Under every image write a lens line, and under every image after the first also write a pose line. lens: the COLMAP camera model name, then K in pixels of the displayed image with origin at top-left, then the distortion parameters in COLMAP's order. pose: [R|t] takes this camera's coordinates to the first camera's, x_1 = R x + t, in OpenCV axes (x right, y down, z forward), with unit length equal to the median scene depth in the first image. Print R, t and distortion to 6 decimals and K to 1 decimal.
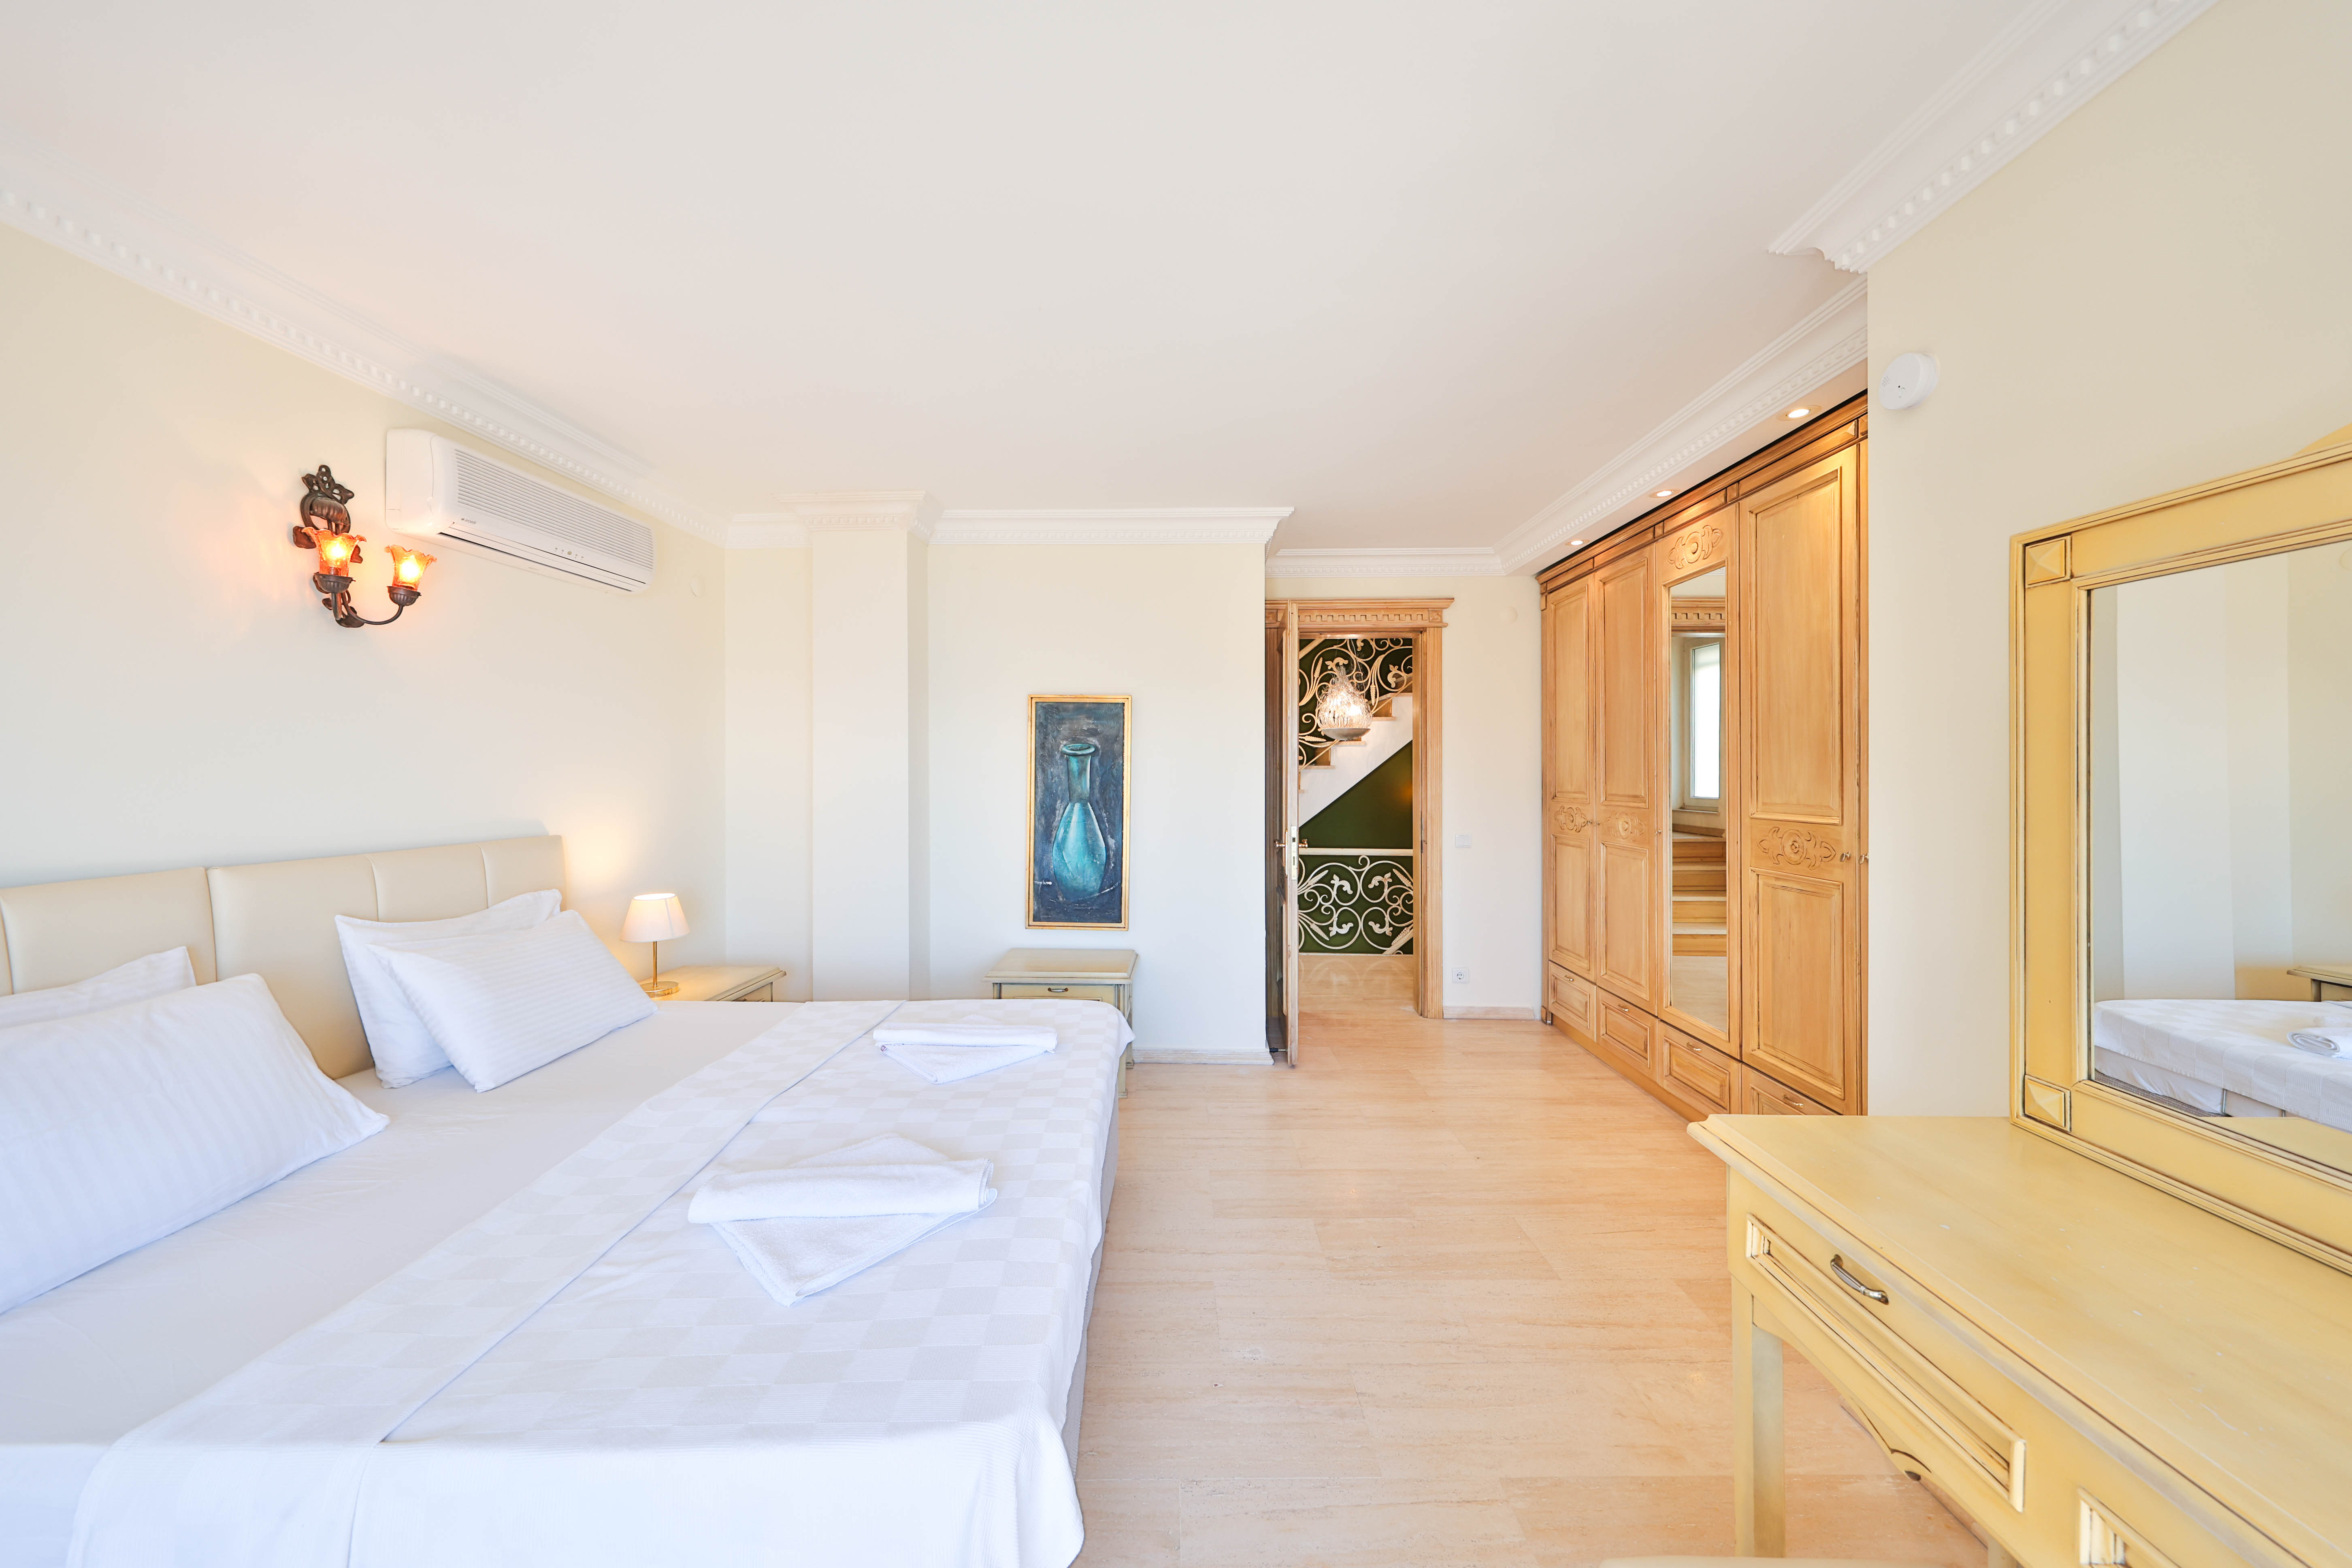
lens RADIAL K [[814.6, 0, 1170.9], [0, 814.6, 770.8], [0, 0, 1]] dist [0.000215, 0.000058]
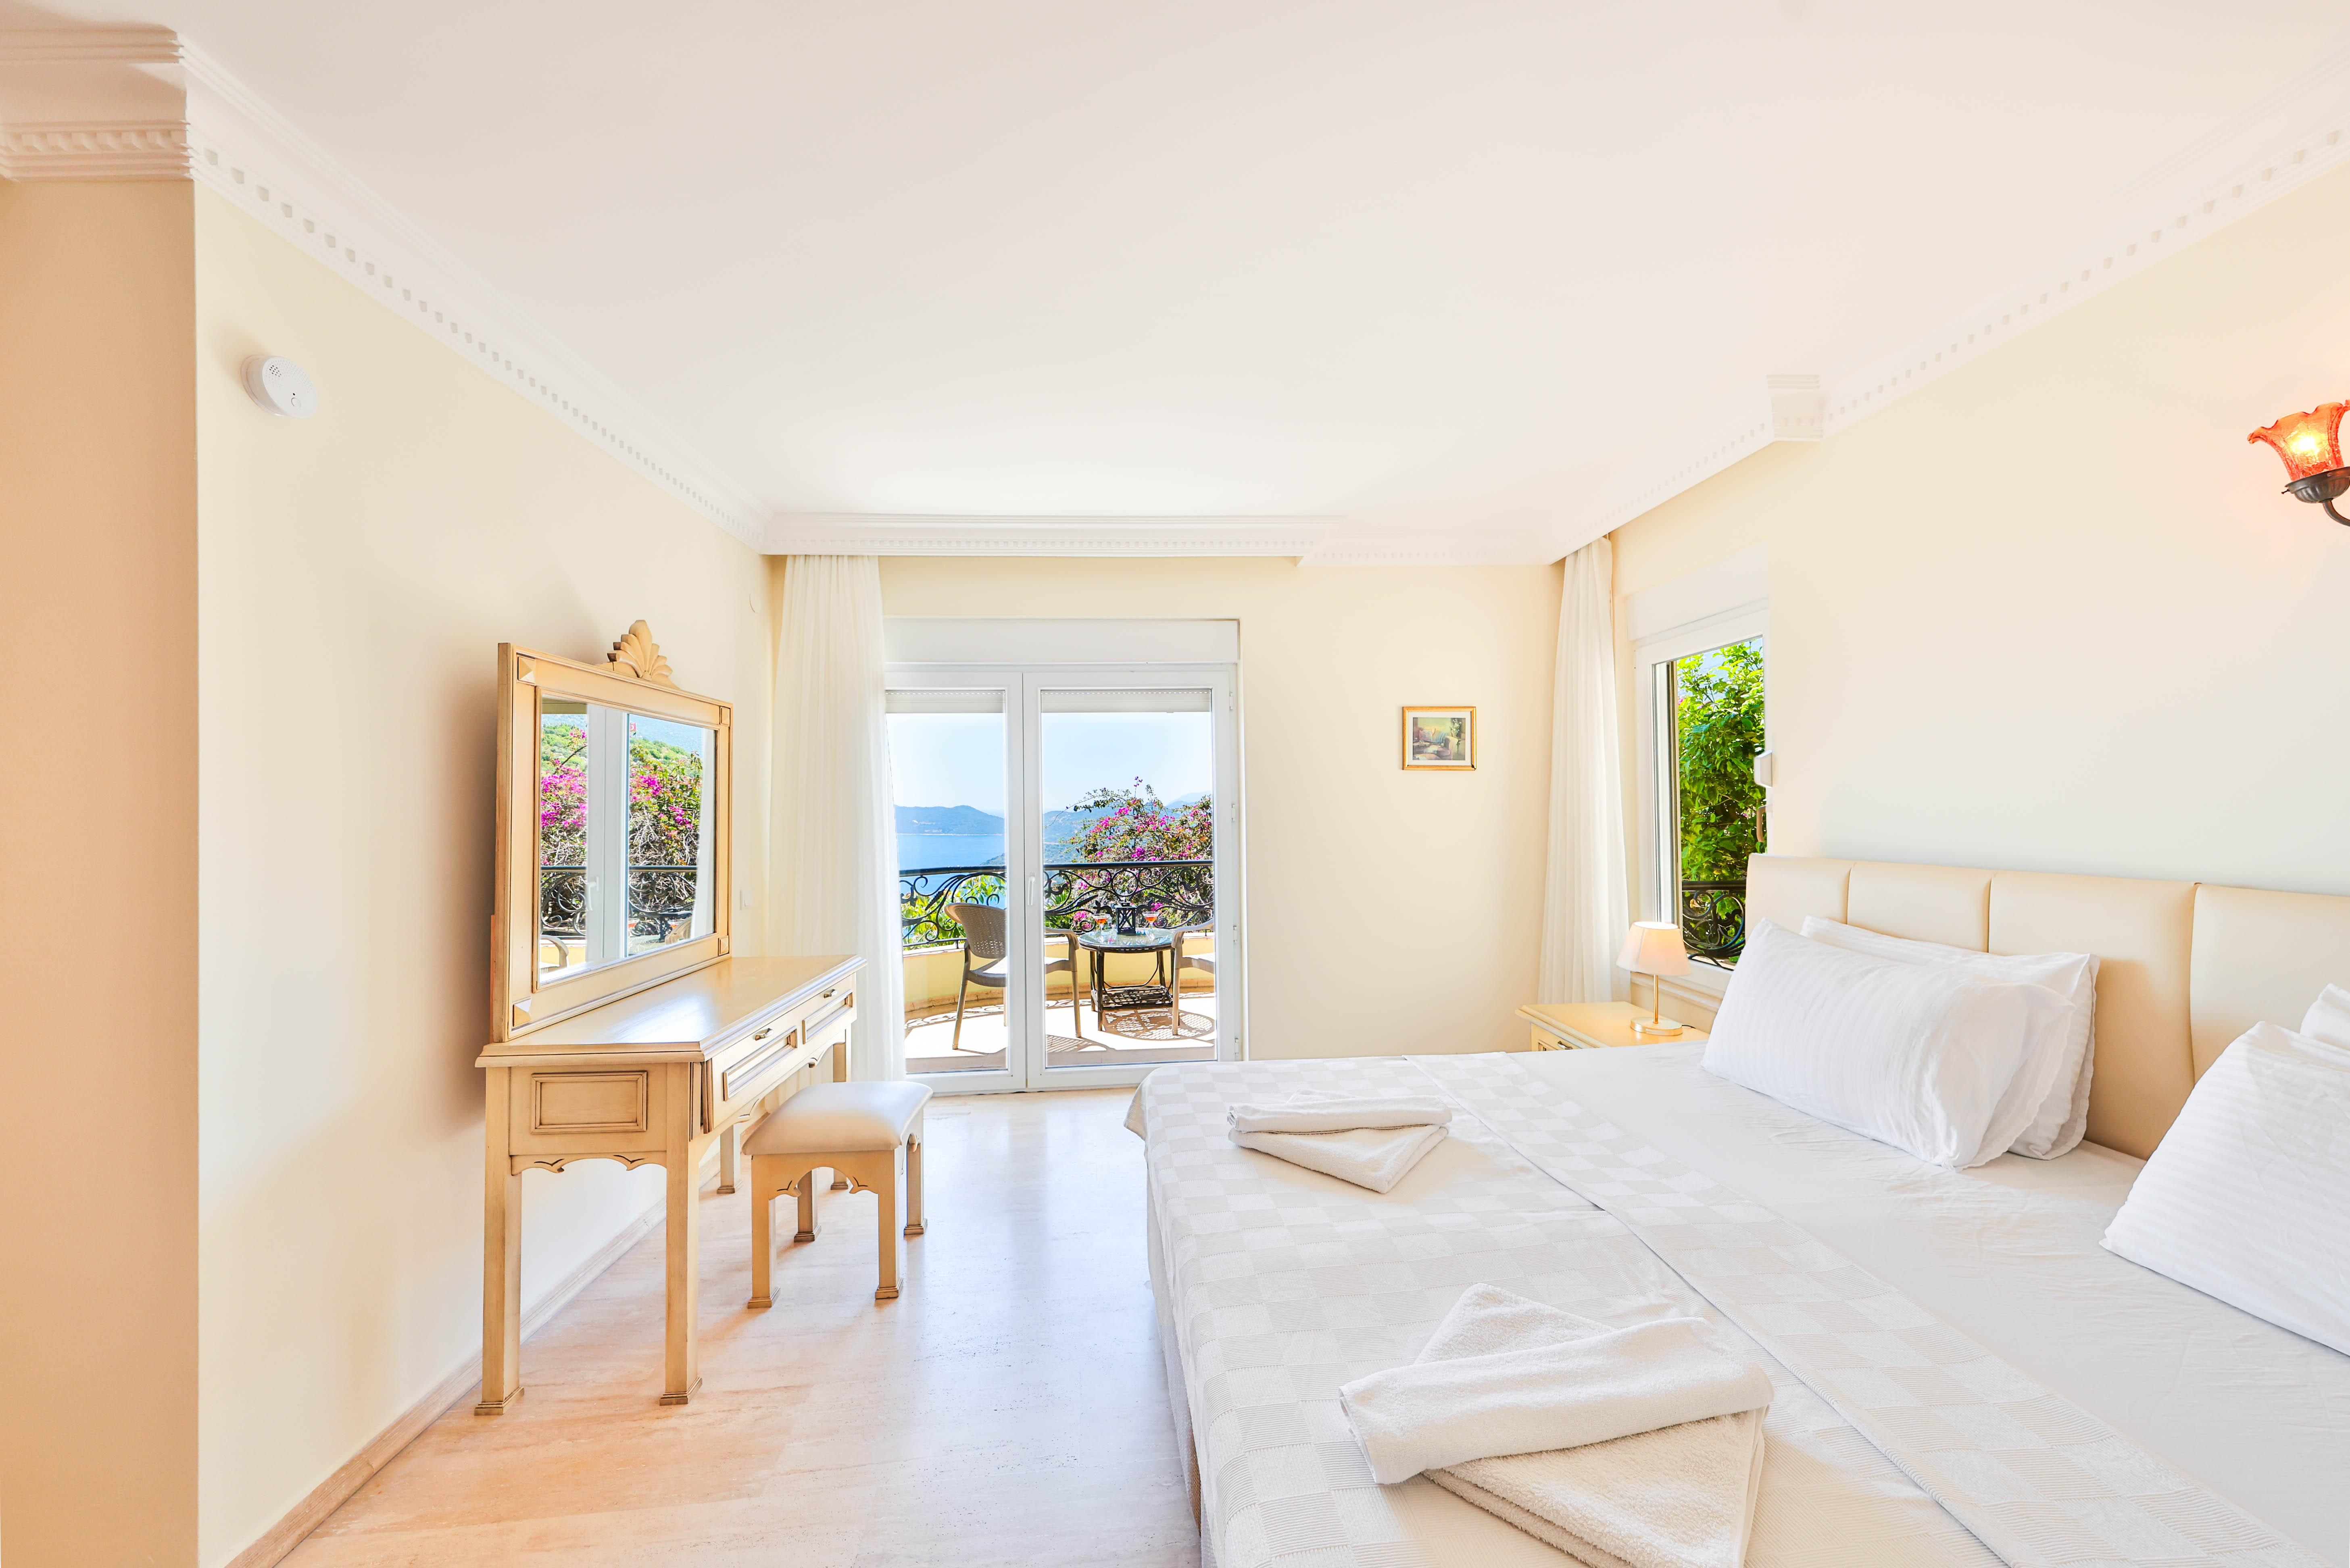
lens RADIAL K [[808.6, 0, 1166.0], [0, 808.6, 797.0], [0, 0, 1]] dist [-0.000099, 0.000013]
pose [[-0.995560, 0.015239, -0.092888, -0.009549], [0.015981, 0.999846, -0.007253, 0.007512], [0.092763, -0.008705, -0.995650, 0.965765]]
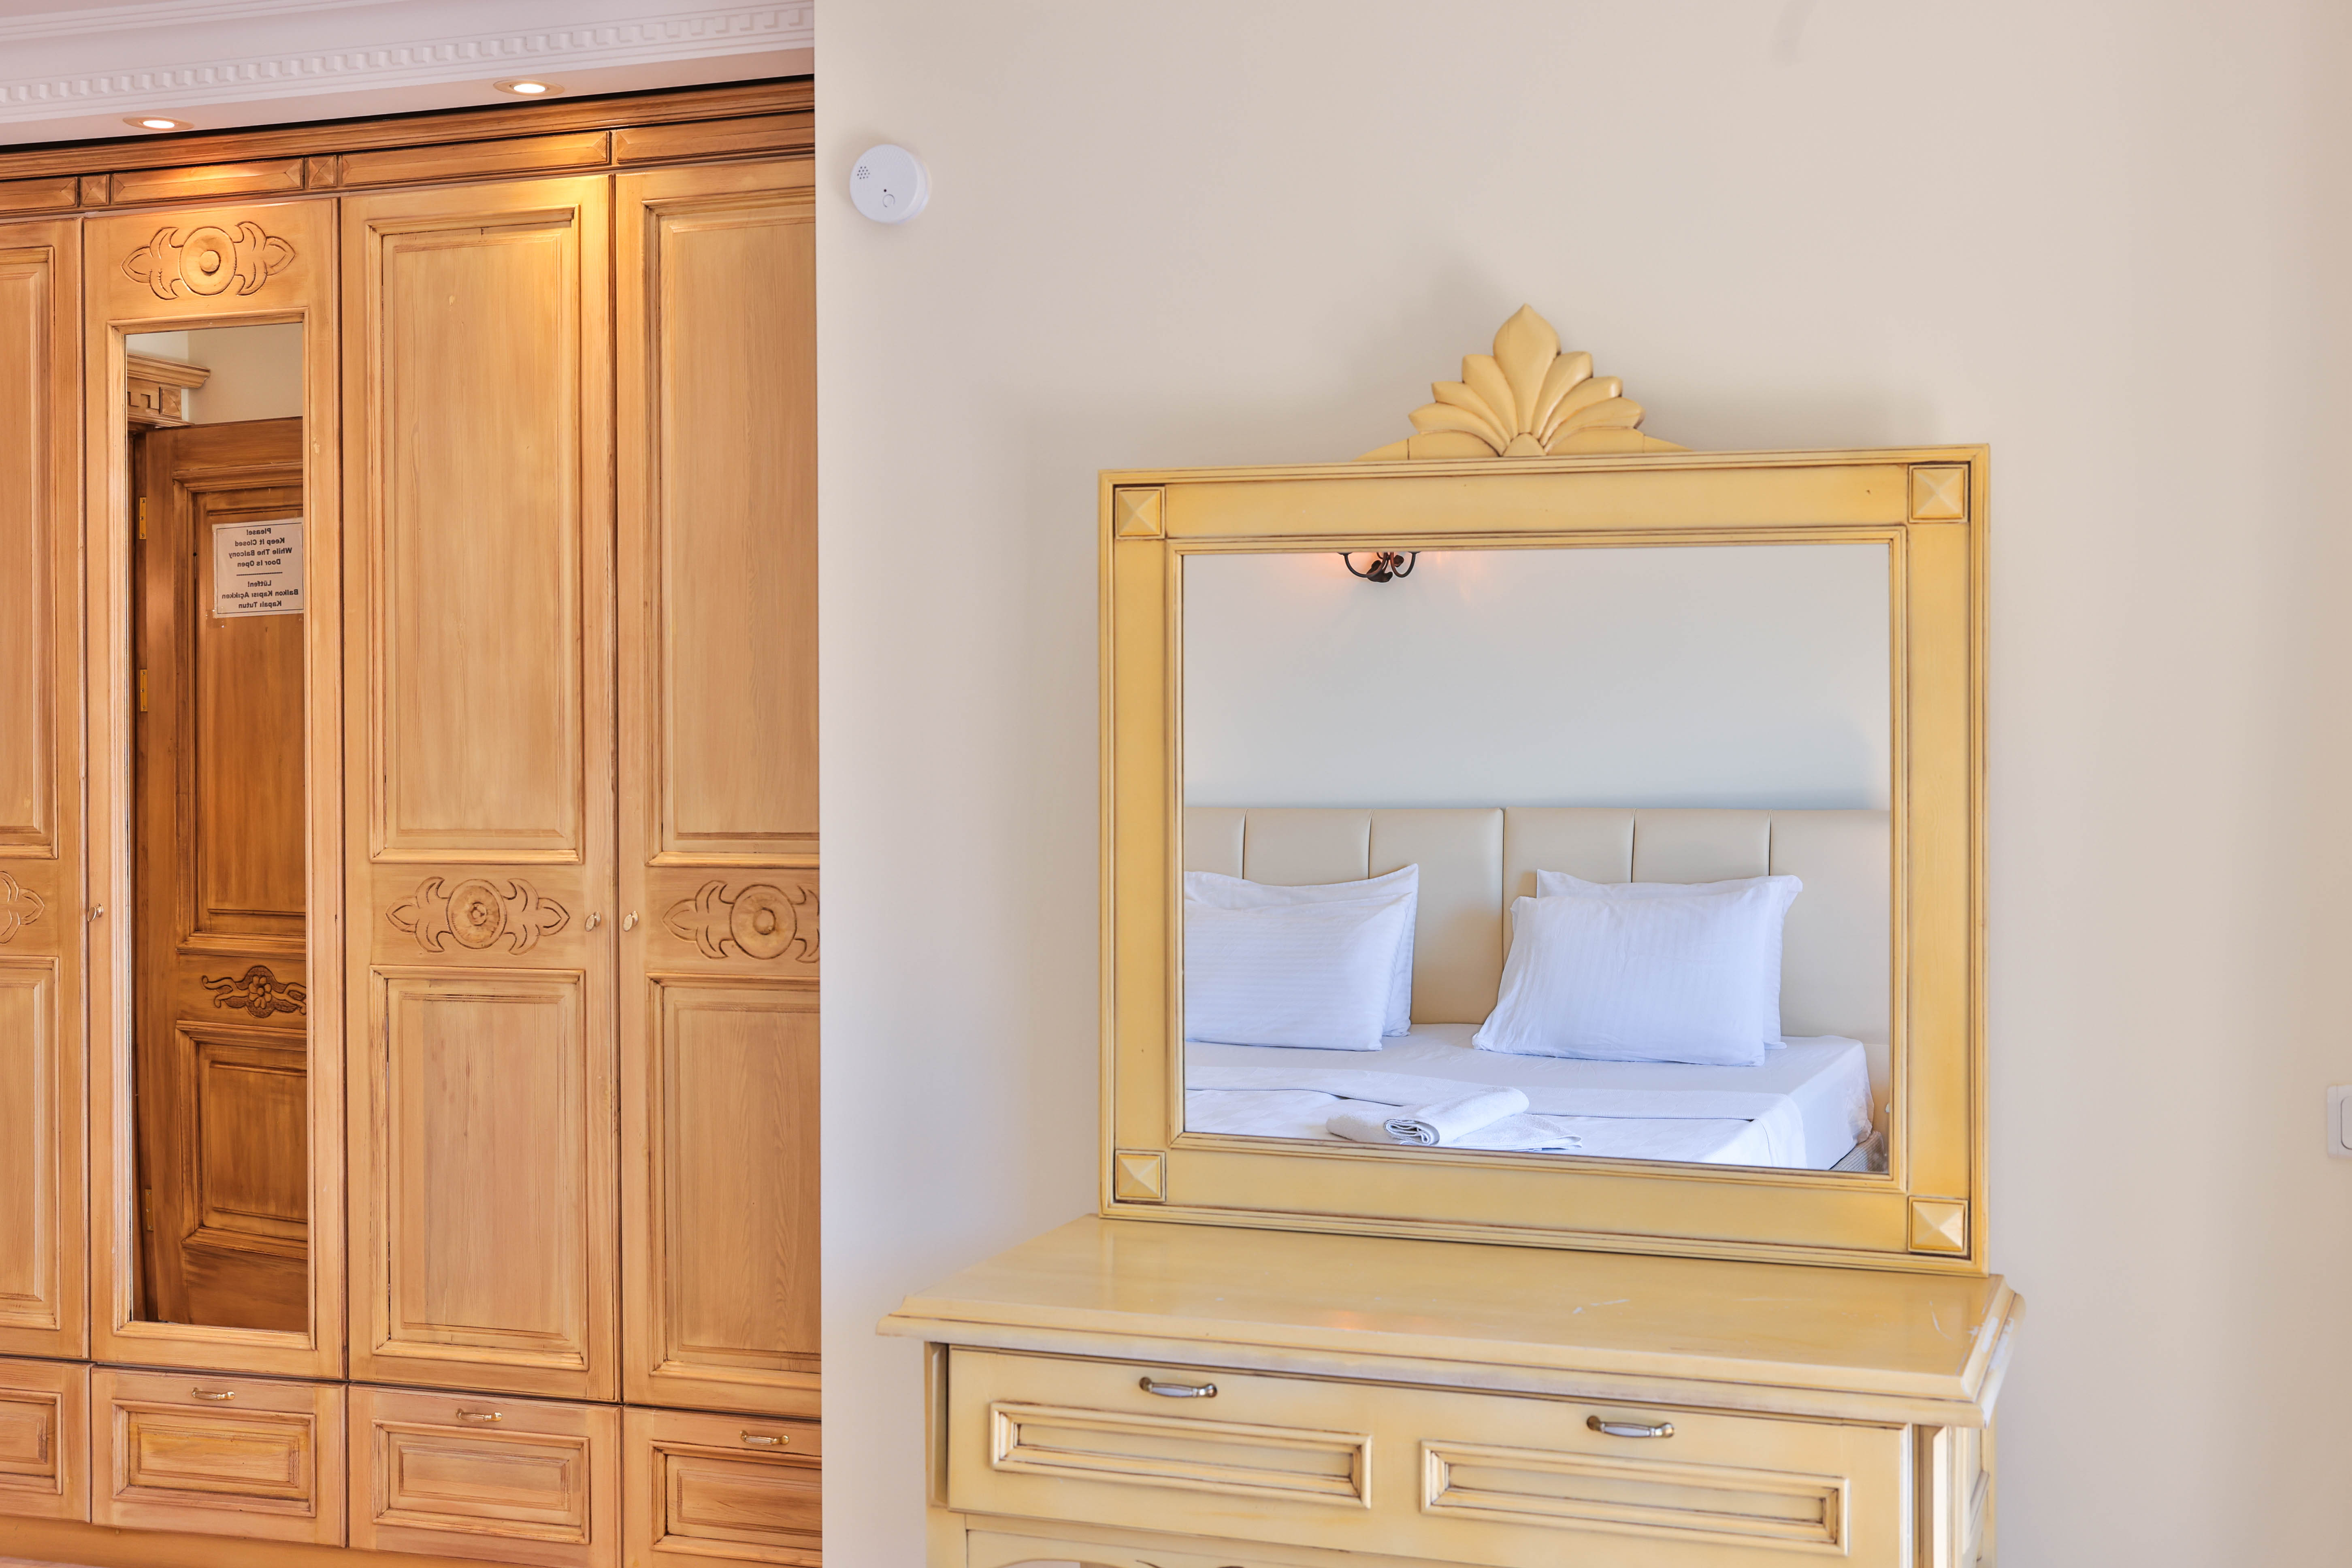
lens RADIAL K [[2527.4, 0, 1257.7], [0, 2527.4, 714.5], [0, 0, 1]] dist [0.001560, 0.036254]
pose [[0.277065, 0.006733, 0.960828, -0.481199], [0.005384, 0.999949, -0.008559, -0.011687], [-0.960836, 0.007544, 0.277015, 0.069478]]
